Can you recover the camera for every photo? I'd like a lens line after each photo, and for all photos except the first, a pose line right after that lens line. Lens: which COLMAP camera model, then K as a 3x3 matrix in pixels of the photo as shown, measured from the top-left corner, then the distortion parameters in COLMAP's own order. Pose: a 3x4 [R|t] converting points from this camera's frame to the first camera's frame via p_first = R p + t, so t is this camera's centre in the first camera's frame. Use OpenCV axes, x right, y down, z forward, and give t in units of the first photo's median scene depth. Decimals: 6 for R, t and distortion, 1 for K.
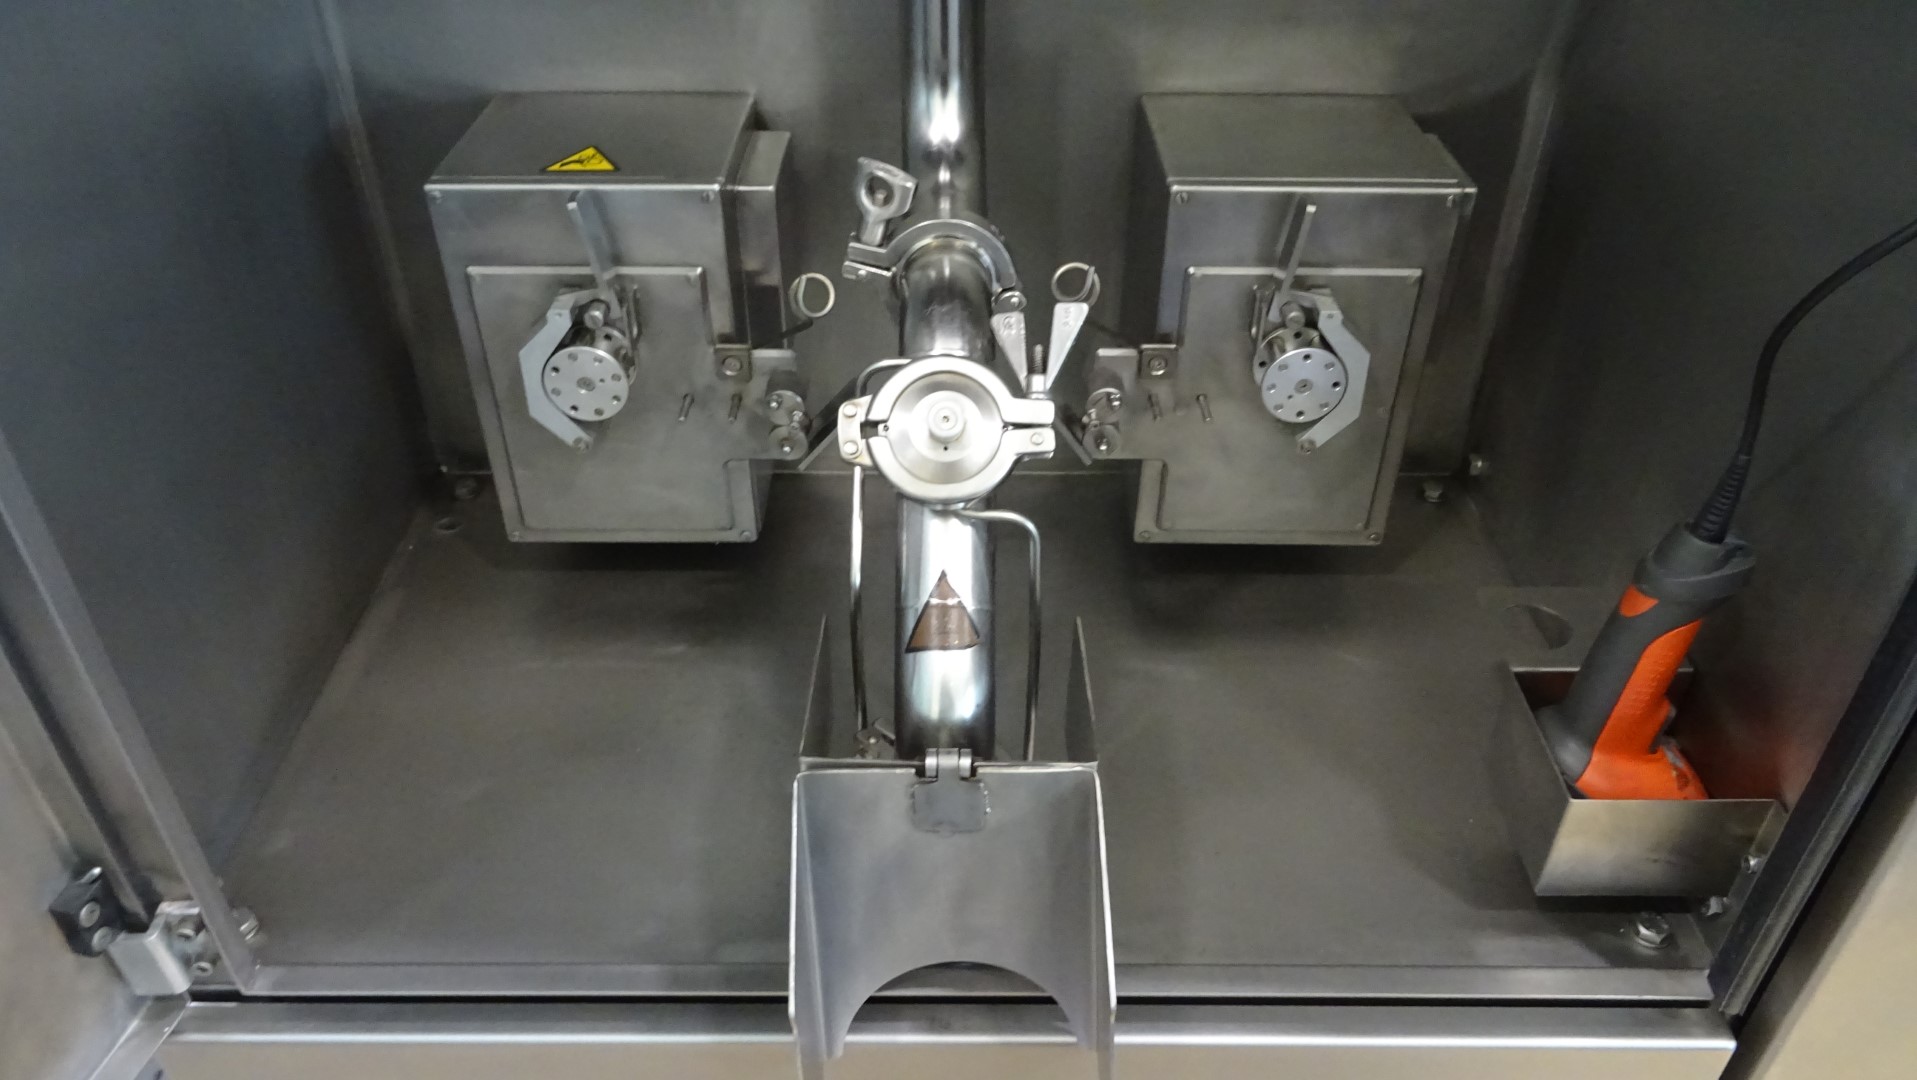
lens RADIAL K [[1377.4, 0, 959.3], [0, 1377.4, 553.3], [0, 0, 1]] dist [-0.005731, -0.003533]
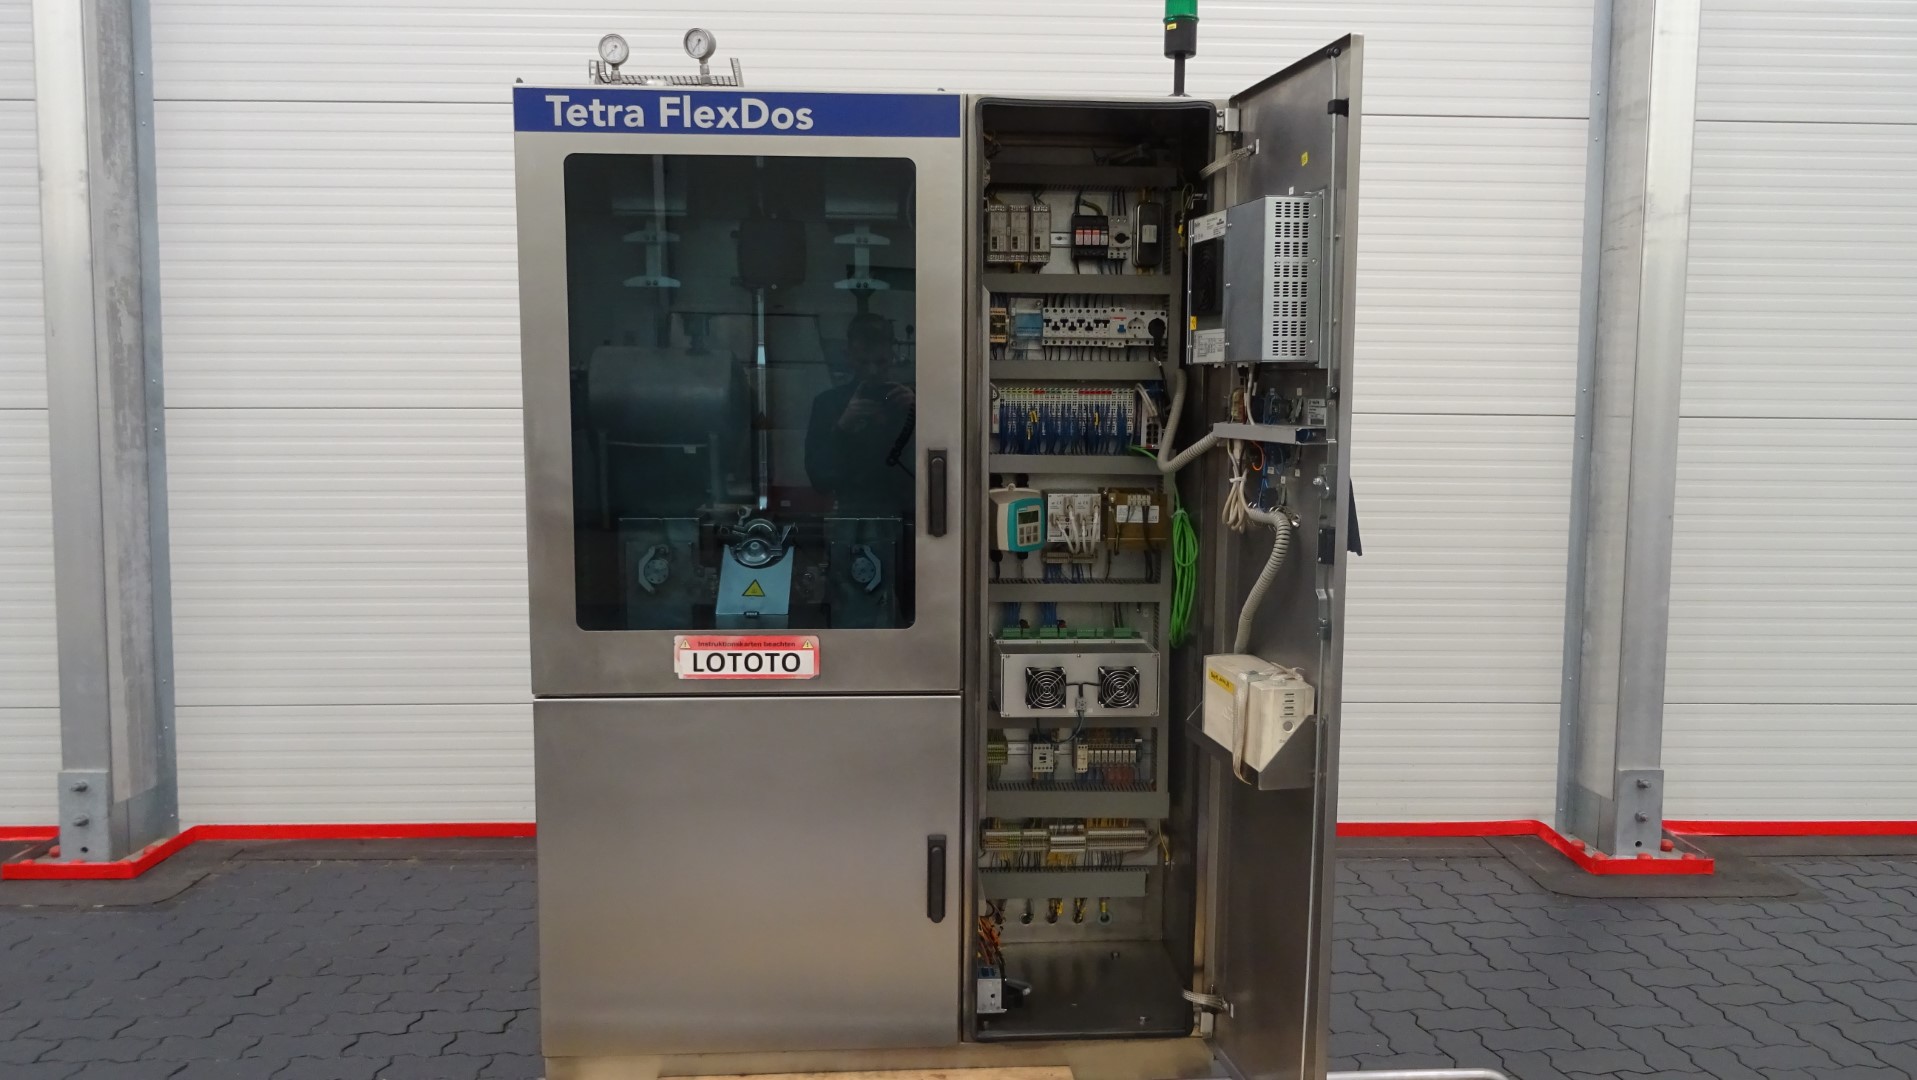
lens RADIAL K [[1377.4, 0, 959.3], [0, 1377.4, 553.3], [0, 0, 1]] dist [-0.005731, -0.003533]
pose [[0.997344, -0.008425, 0.072346, 0.244412], [0.043297, 0.867314, -0.495875, 1.615573], [-0.058569, 0.497690, 0.865375, -2.105678]]
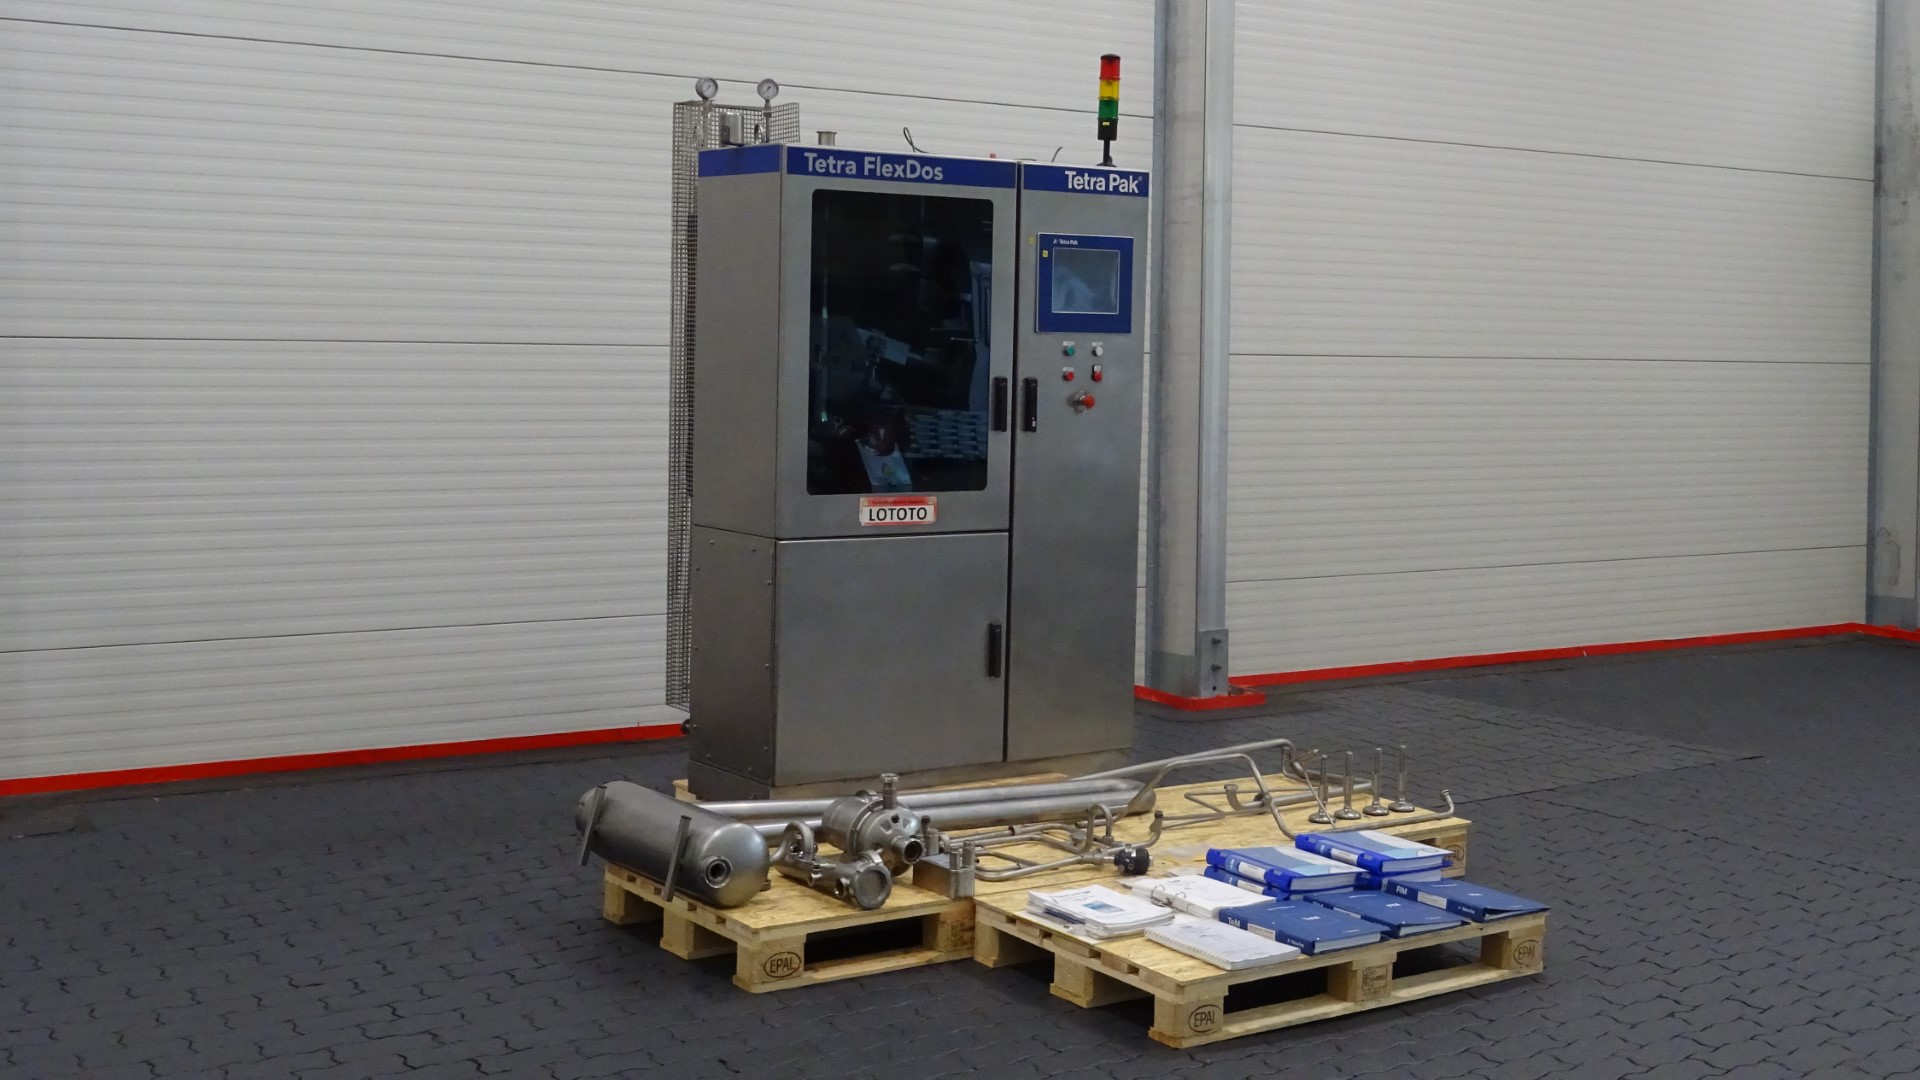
lens RADIAL K [[2317.4, 0, 960.0], [0, 2317.4, 540.0], [0, 0, 1]] dist [0.003844, -0.002270]
pose [[0.811136, -0.041527, 0.583381, -4.717211], [0.331519, 0.854396, -0.400128, 3.732905], [-0.481822, 0.517961, 0.706798, -5.163061]]
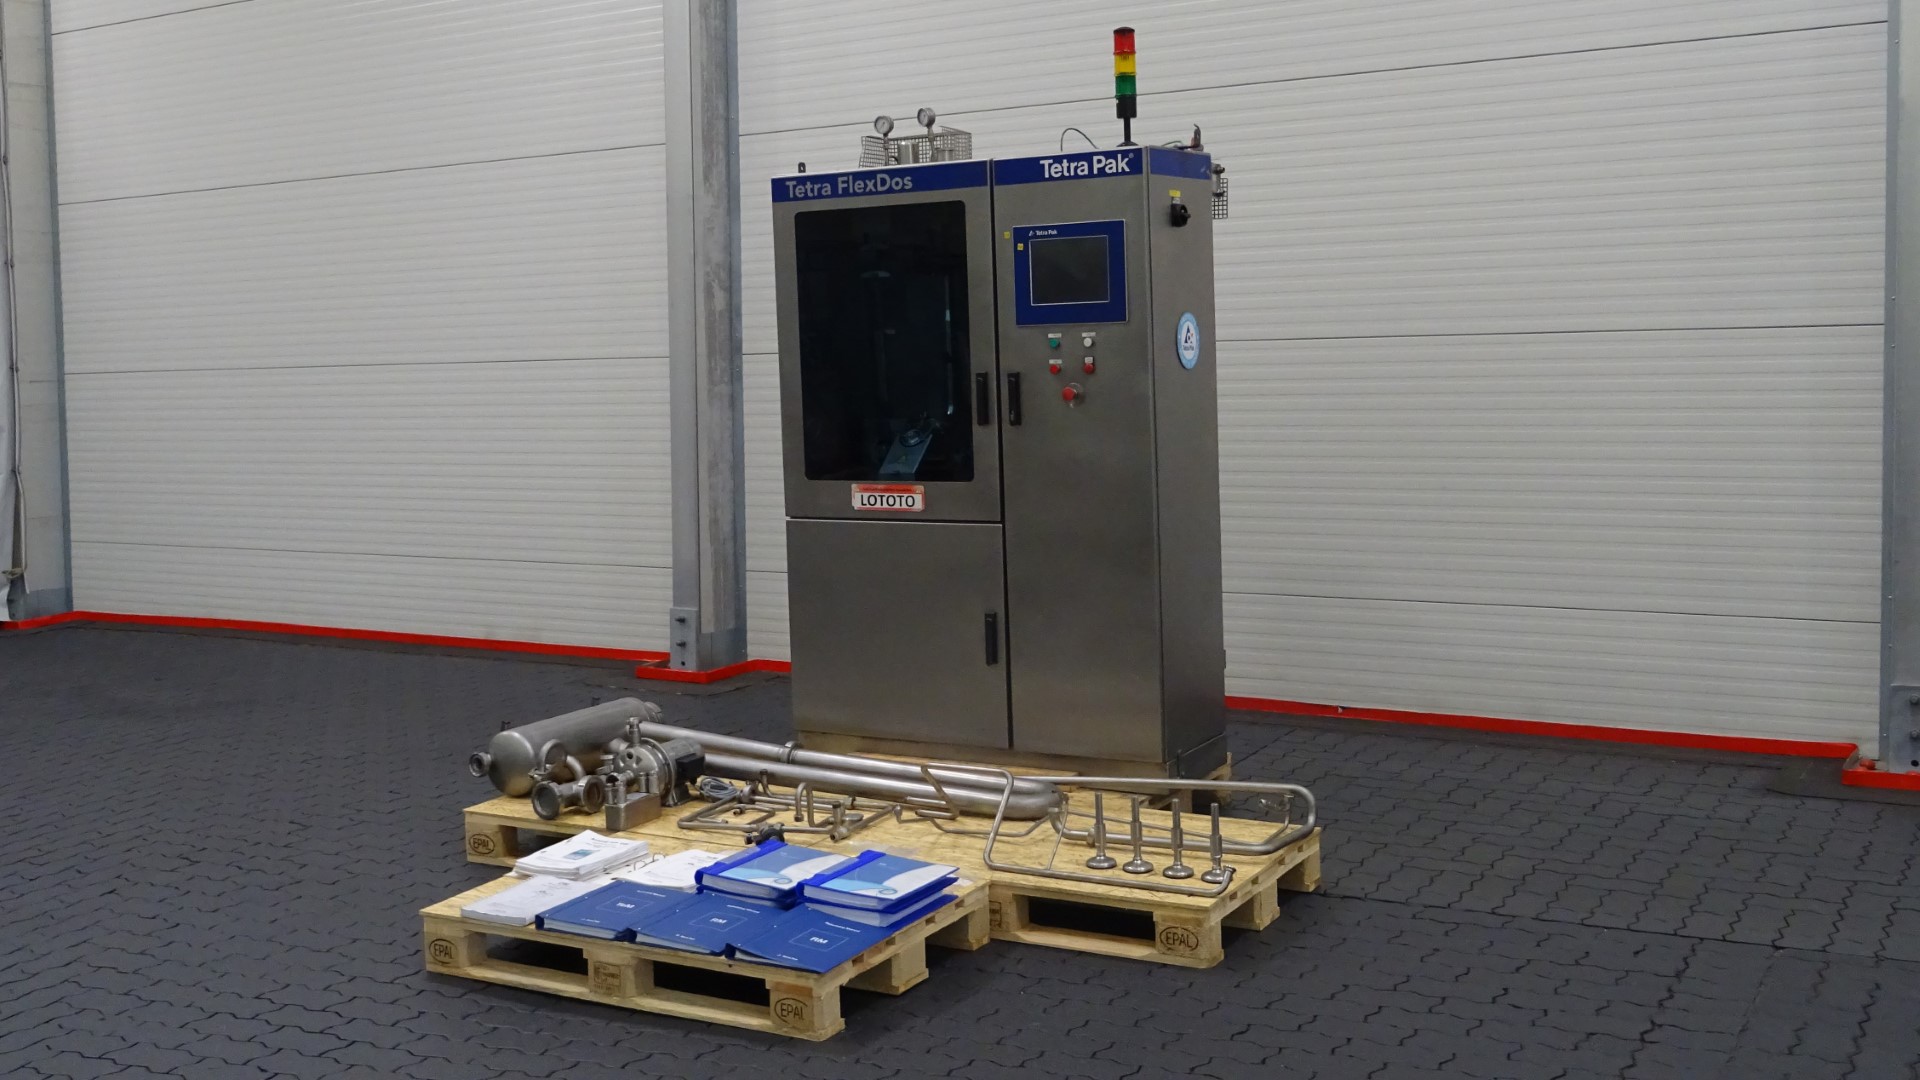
lens RADIAL K [[2023.1, 0, 885.4], [0, 2023.1, 497.3], [0, 0, 1]] dist [0.000006, 0.000563]
pose [[0.855674, 0.007361, -0.517463, 4.071395], [-0.273367, 0.855444, -0.439870, 3.709541], [0.439423, 0.517843, 0.733994, -5.019067]]
